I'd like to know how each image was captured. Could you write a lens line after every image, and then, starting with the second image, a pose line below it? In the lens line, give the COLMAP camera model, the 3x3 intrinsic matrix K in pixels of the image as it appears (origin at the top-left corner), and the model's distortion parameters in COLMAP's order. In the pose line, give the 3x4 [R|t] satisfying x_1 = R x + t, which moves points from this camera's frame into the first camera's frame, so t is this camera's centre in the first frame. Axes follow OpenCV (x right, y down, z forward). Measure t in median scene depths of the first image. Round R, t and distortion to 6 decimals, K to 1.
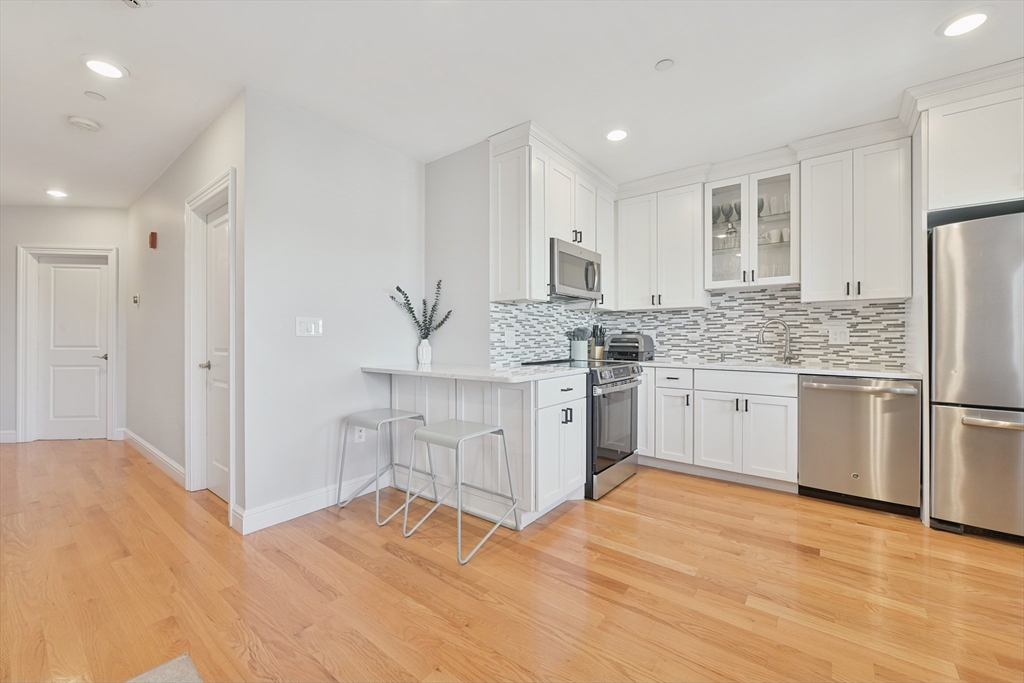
lens RADIAL K [[410.6, 0, 514.0], [0, 410.6, 336.3], [0, 0, 1]] dist [-0.004647, -0.001229]
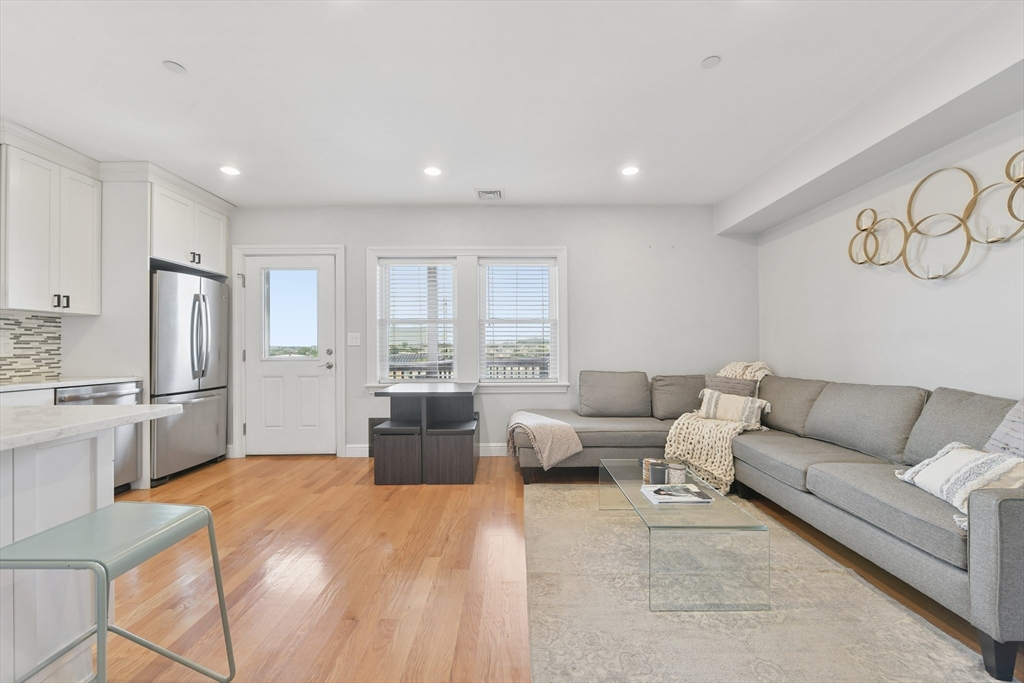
lens RADIAL K [[410.6, 0, 512.0], [0, 410.6, 342.4], [0, 0, 1]] dist [-0.004647, -0.001229]
pose [[-0.617605, 0.014150, 0.786361, -0.623082], [0.002966, 0.999873, -0.015662, 0.004744], [-0.786483, -0.007341, -0.617568, 0.688890]]
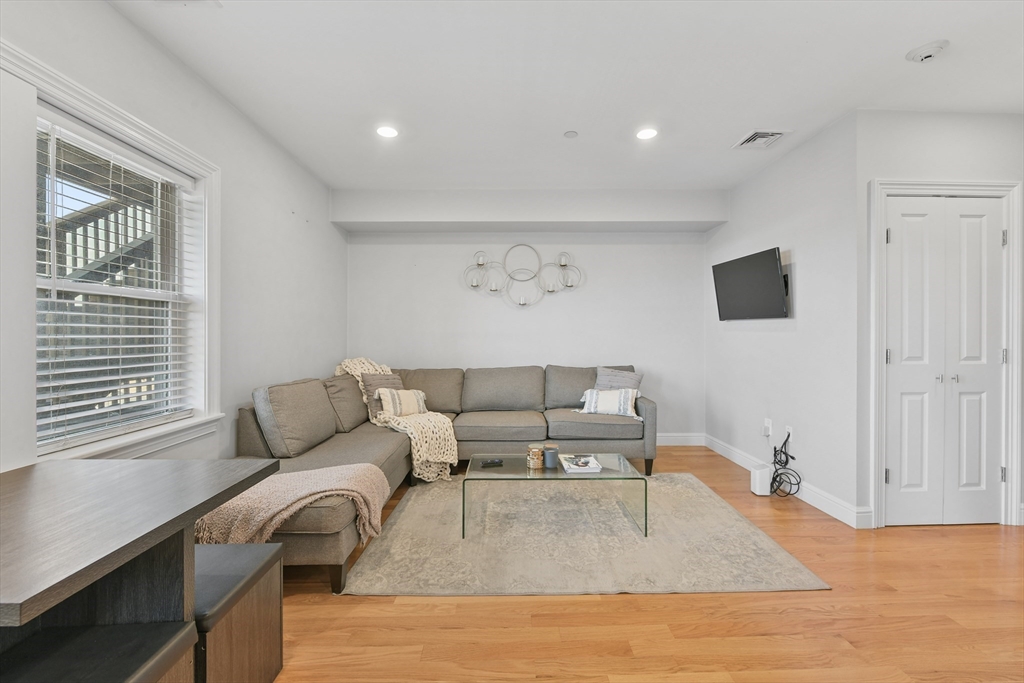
lens RADIAL K [[410.6, 0, 519.6], [0, 410.6, 335.0], [0, 0, 1]] dist [-0.004647, -0.001229]
pose [[-0.764273, 0.002634, -0.644888, 0.388169], [0.004244, 0.999991, -0.000945, -0.023295], [0.644879, -0.003459, -0.764276, 0.637878]]
